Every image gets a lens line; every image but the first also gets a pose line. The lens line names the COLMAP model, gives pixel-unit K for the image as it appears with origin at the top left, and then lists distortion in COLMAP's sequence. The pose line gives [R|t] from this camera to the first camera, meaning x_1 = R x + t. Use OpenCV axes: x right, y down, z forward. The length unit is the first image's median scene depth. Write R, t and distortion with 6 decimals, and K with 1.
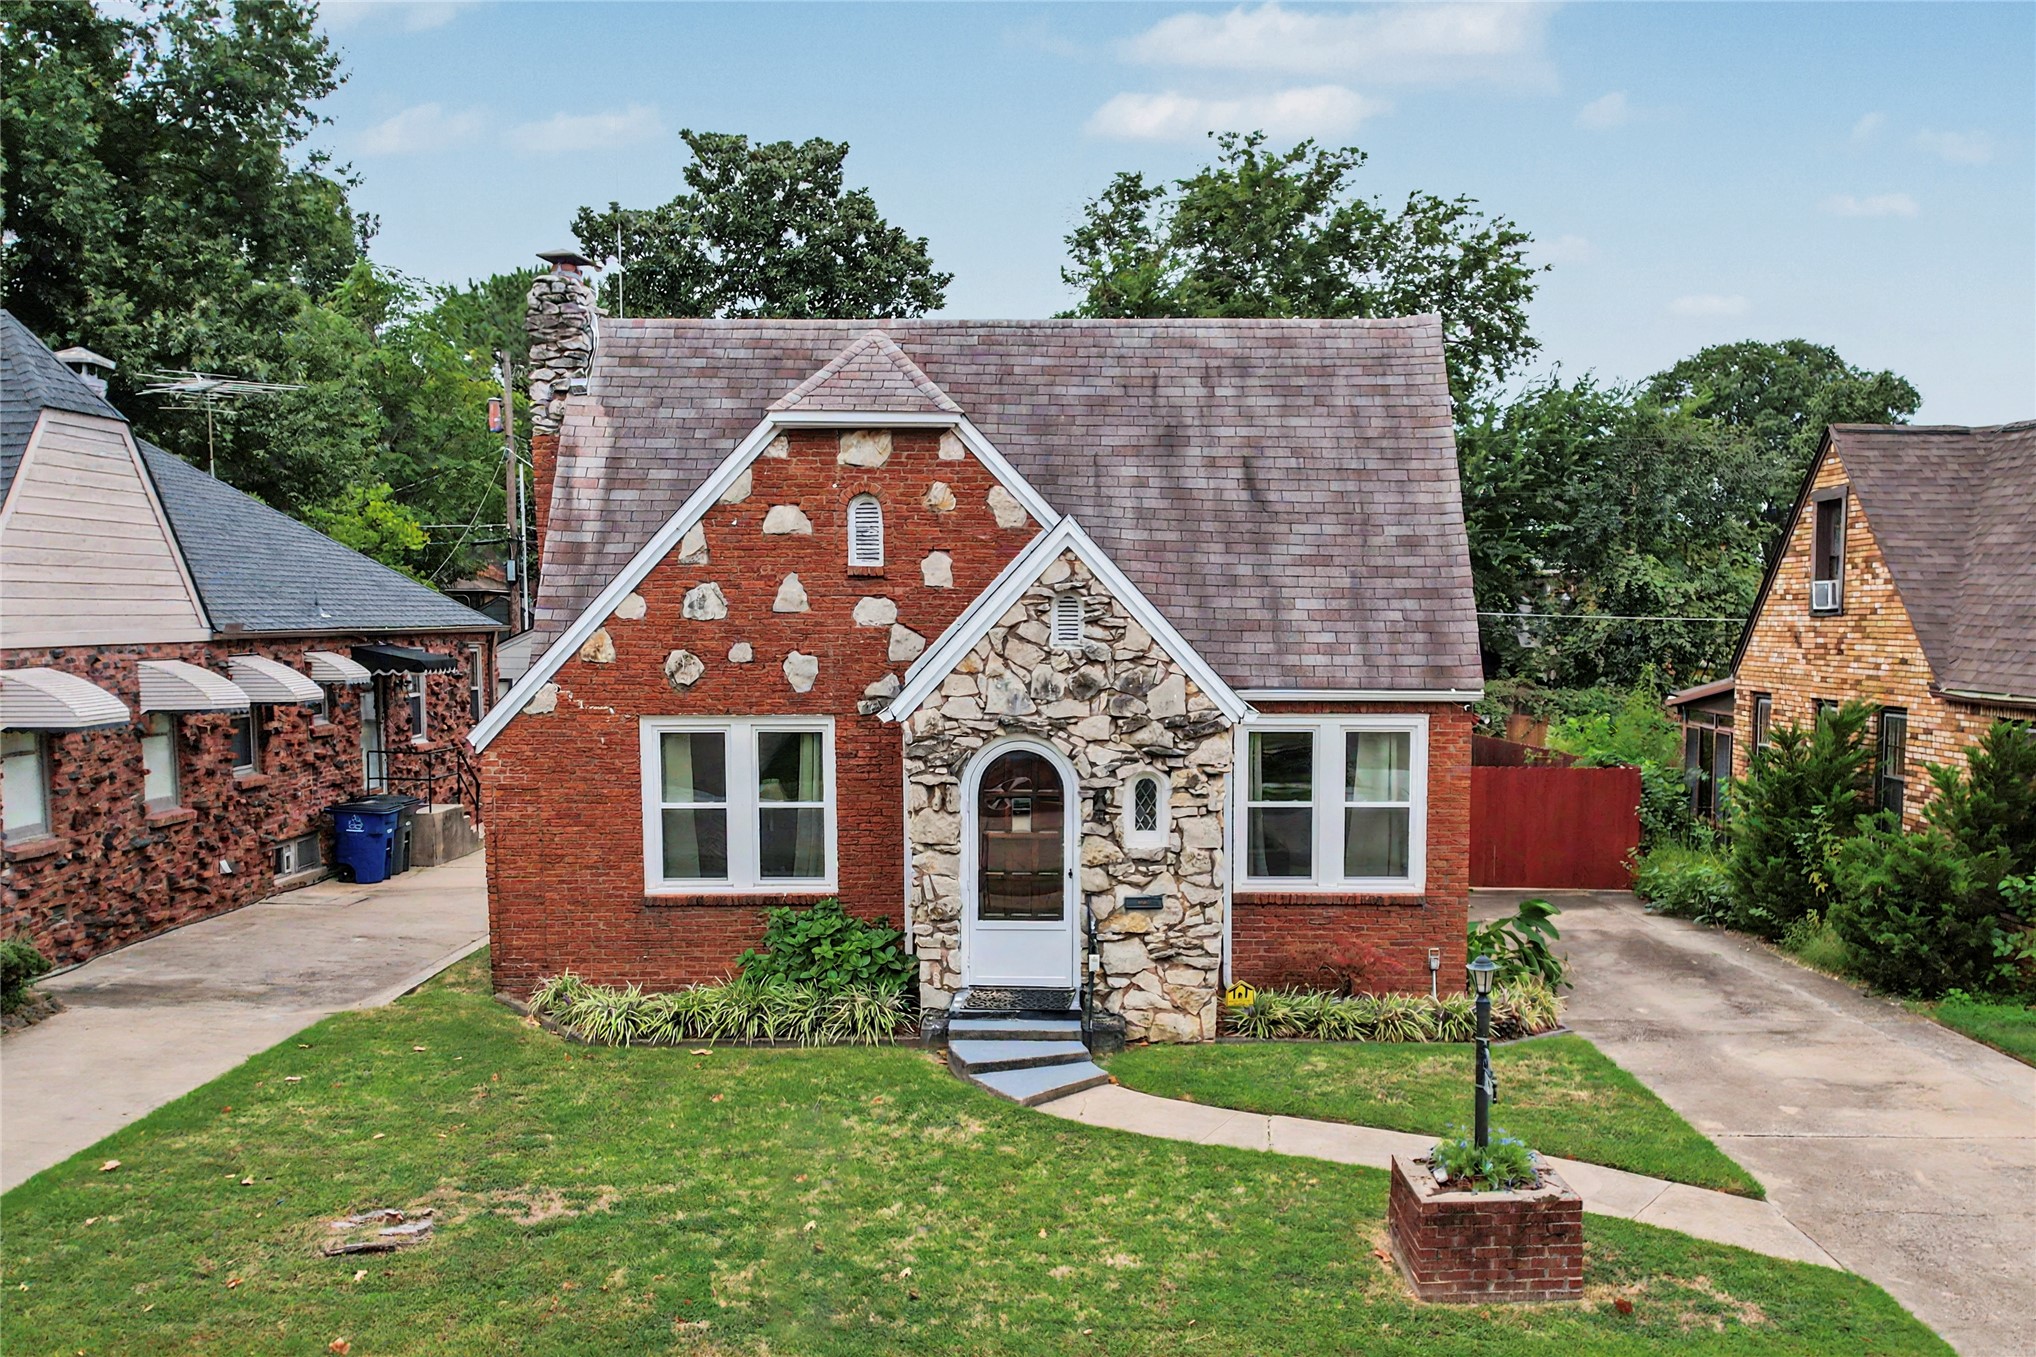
lens RADIAL K [[1818.4, 0, 1018.0], [0, 1818.4, 678.5], [0, 0, 1]] dist [0.048573, -0.150317]
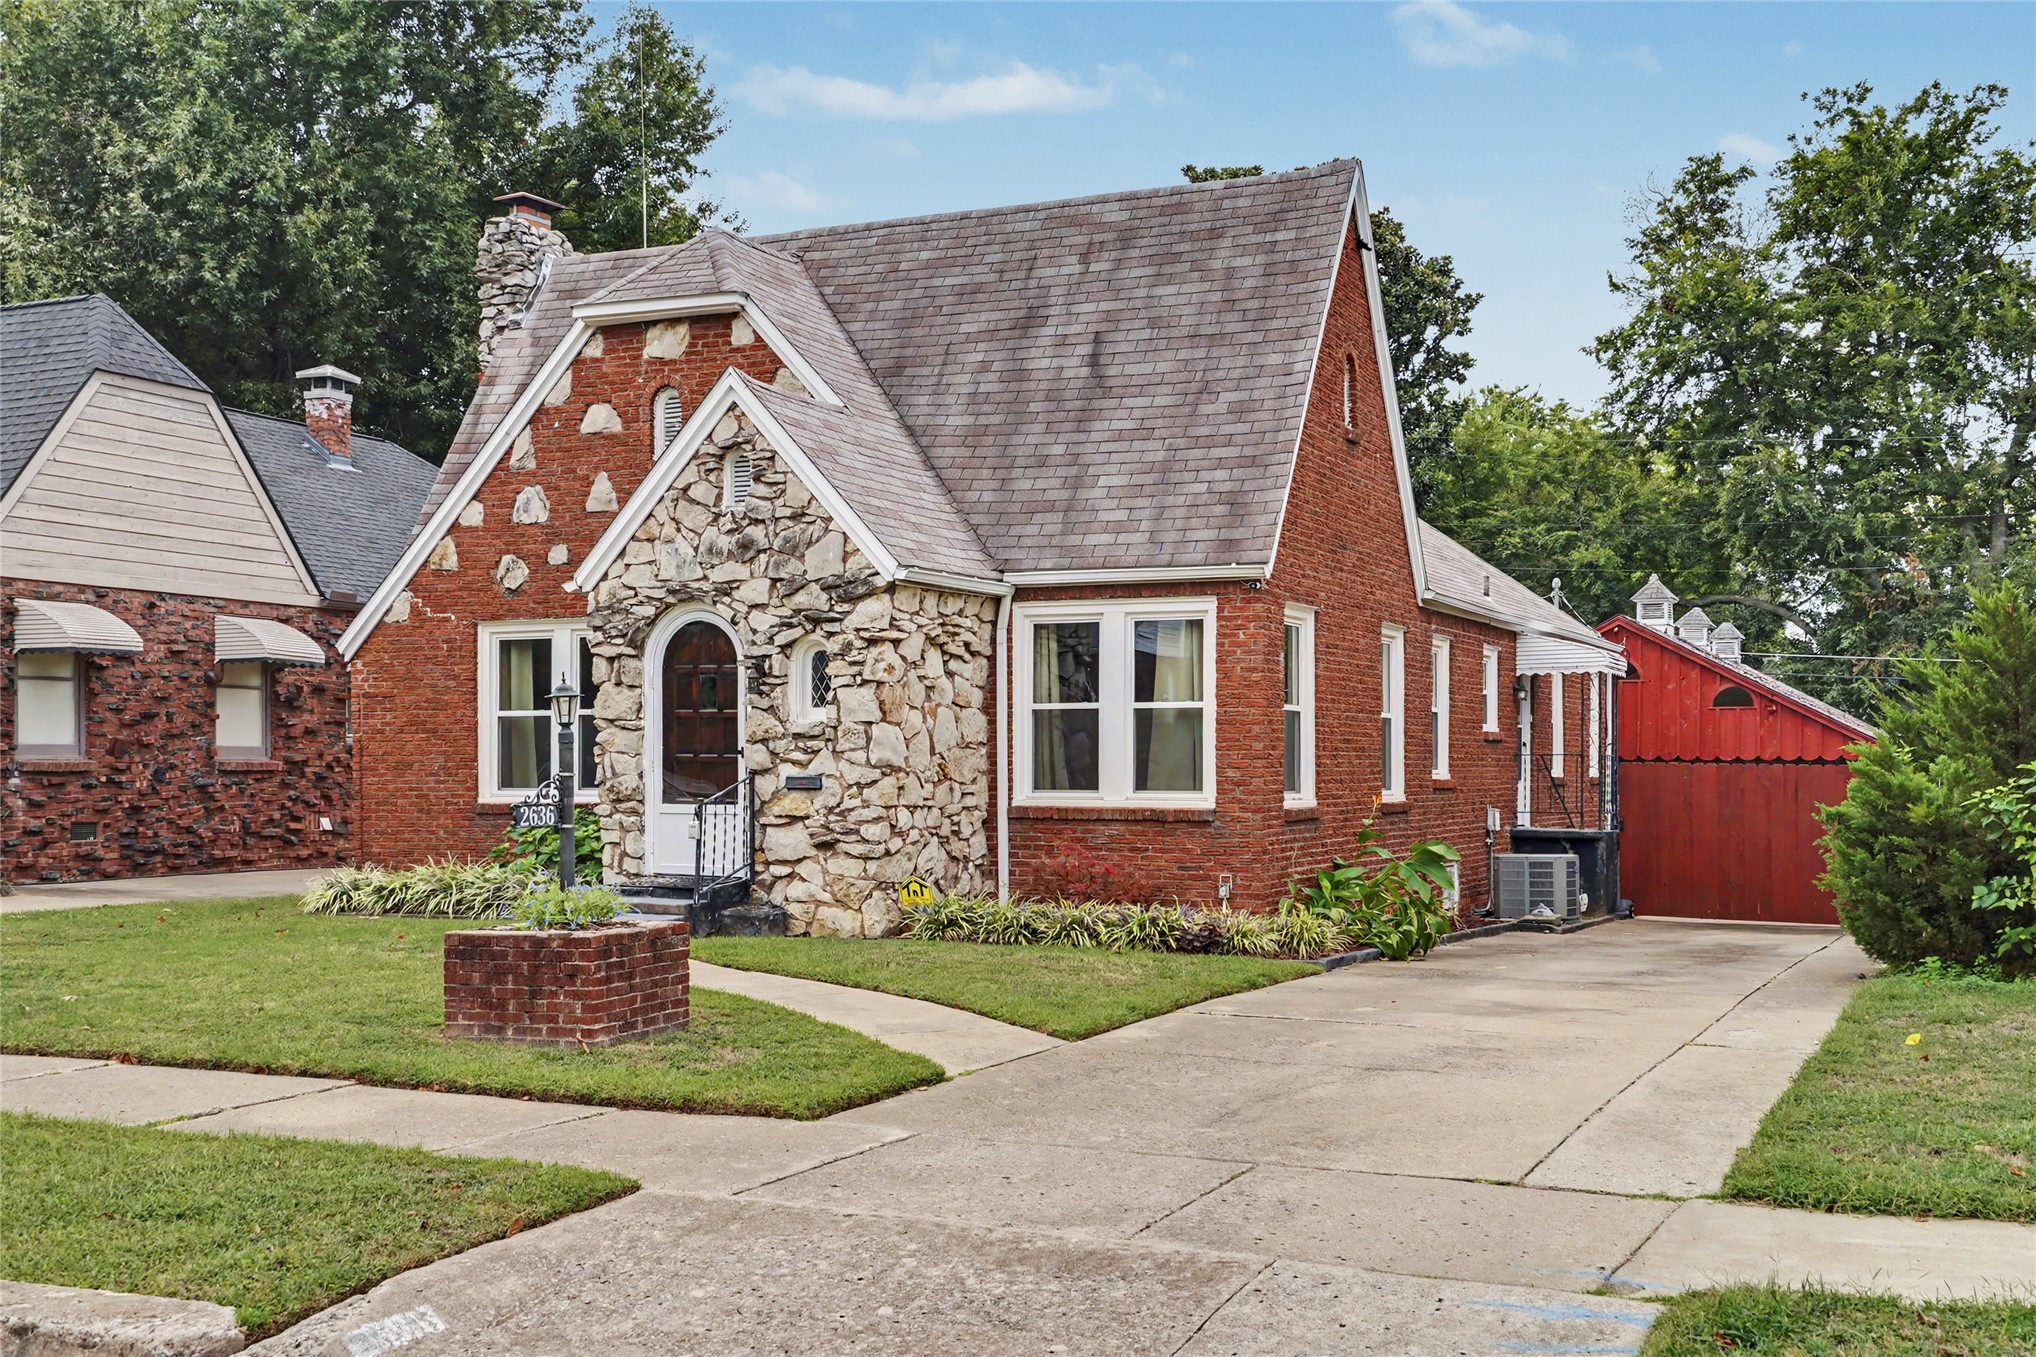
lens RADIAL K [[2091.8, 0, 1018.0], [0, 2091.8, 648.1], [0, 0, 1]] dist [0.052690, 0.030401]
pose [[0.912958, -0.018128, -0.407651, 0.535911], [-0.021805, 0.995418, -0.093099, 0.136132], [0.407471, 0.093885, 0.908379, 0.075391]]
